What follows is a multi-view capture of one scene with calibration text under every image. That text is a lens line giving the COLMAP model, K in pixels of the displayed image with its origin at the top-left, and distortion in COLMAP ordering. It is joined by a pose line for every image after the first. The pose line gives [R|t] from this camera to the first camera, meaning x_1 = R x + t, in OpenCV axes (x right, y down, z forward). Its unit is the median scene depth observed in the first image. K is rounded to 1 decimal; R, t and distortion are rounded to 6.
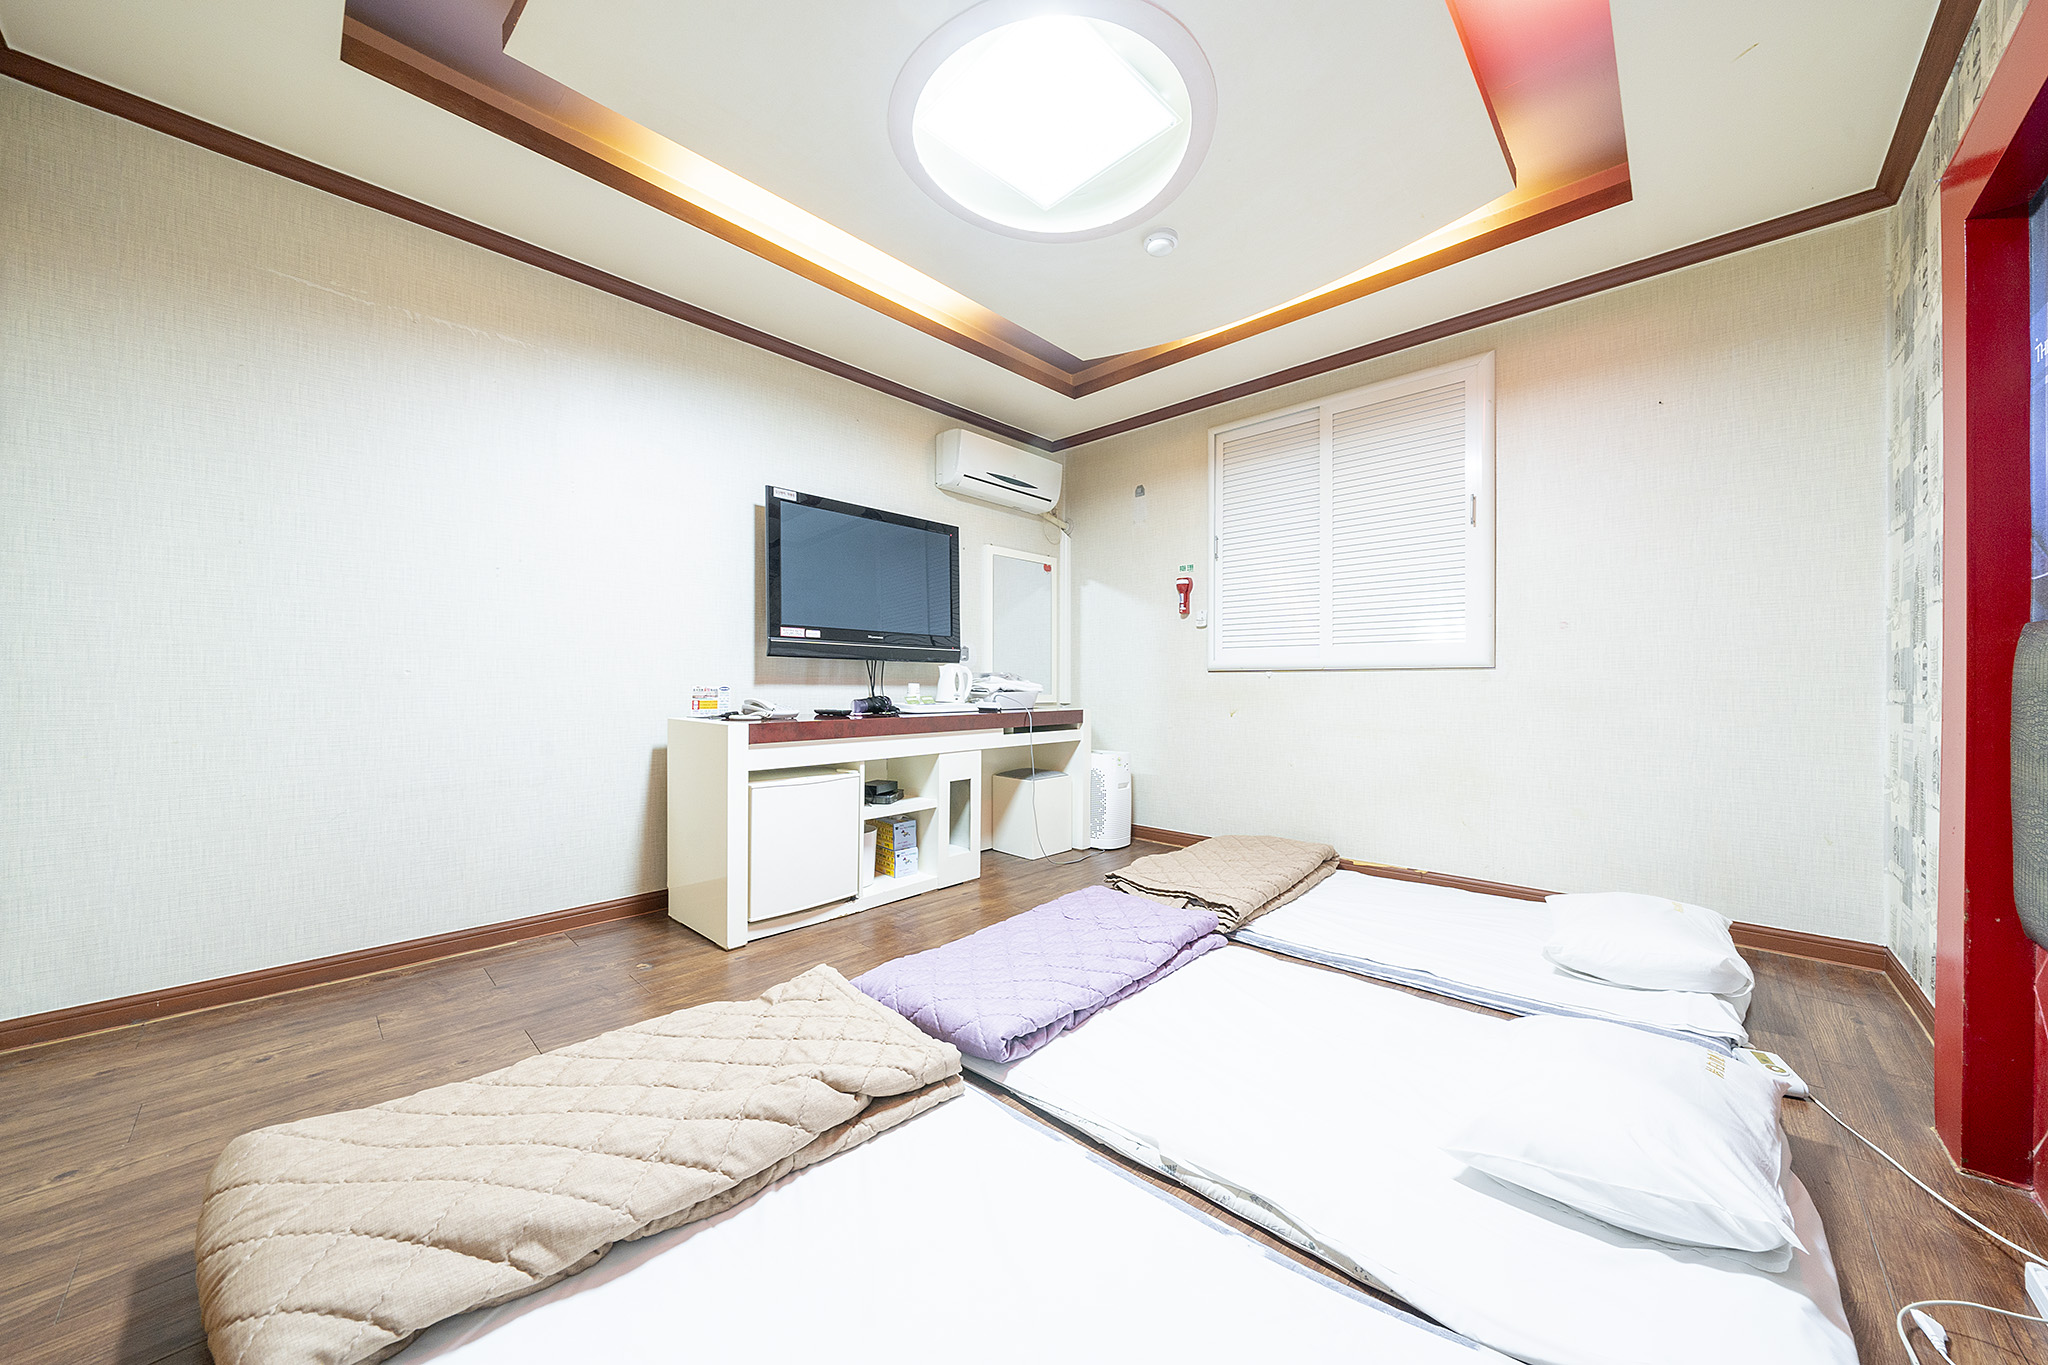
lens RADIAL K [[716.0, 0, 1009.8], [0, 716.0, 681.8], [0, 0, 1]] dist [-0.005857, 0.000296]
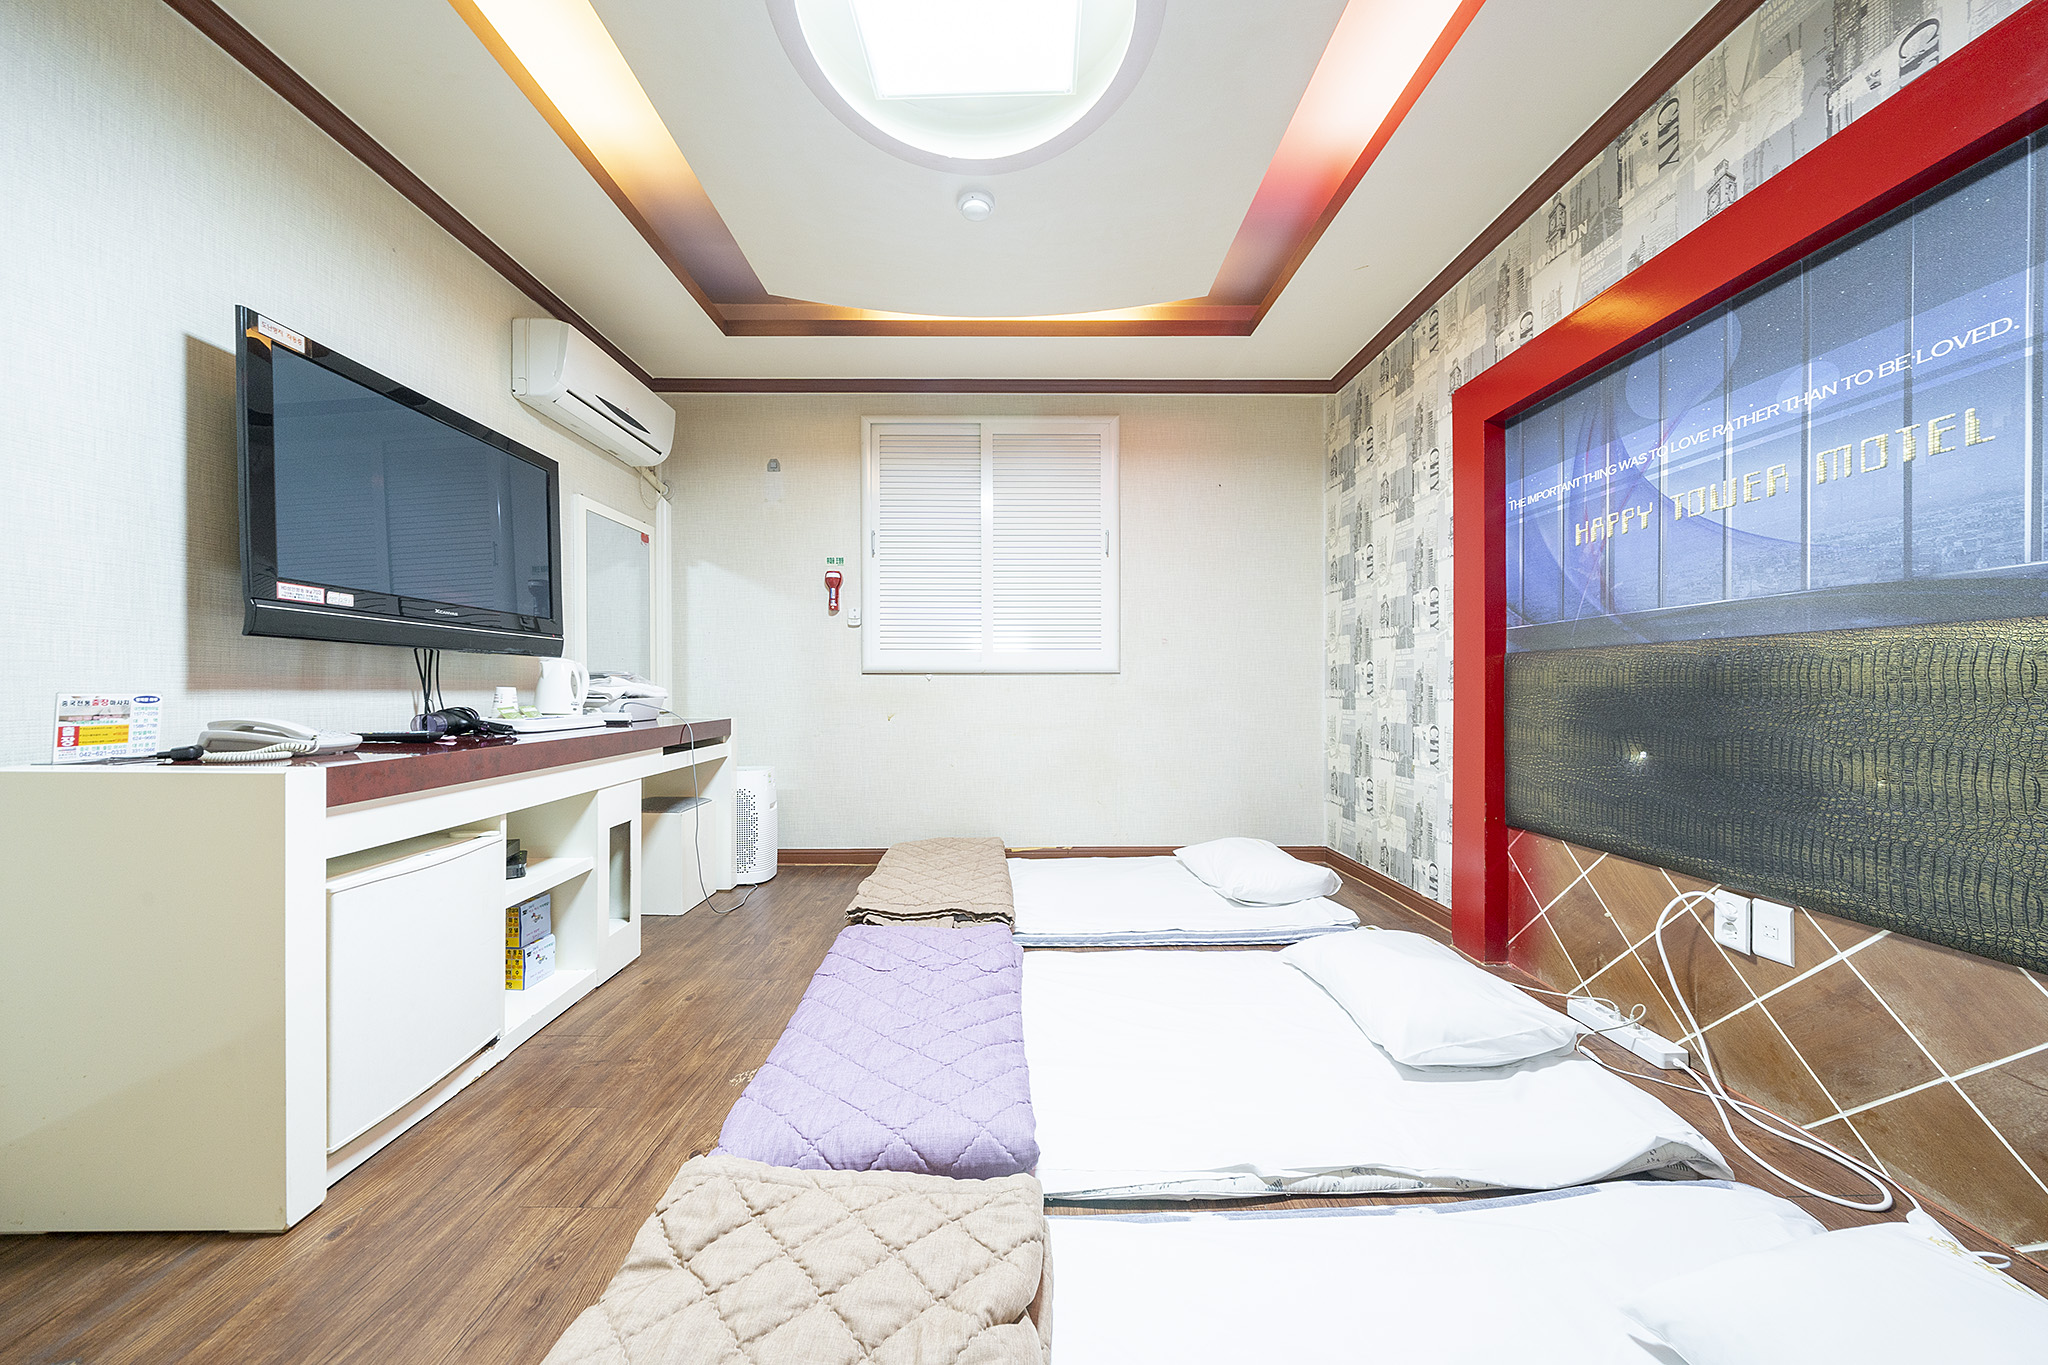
lens RADIAL K [[716.0, 0, 1016.2], [0, 716.0, 682.4], [0, 0, 1]] dist [-0.005857, 0.000296]
pose [[0.709820, 0.001527, 0.704382, -0.321459], [0.000404, 0.999997, -0.002575, -0.000036], [-0.704383, 0.002112, 0.709817, 0.252685]]
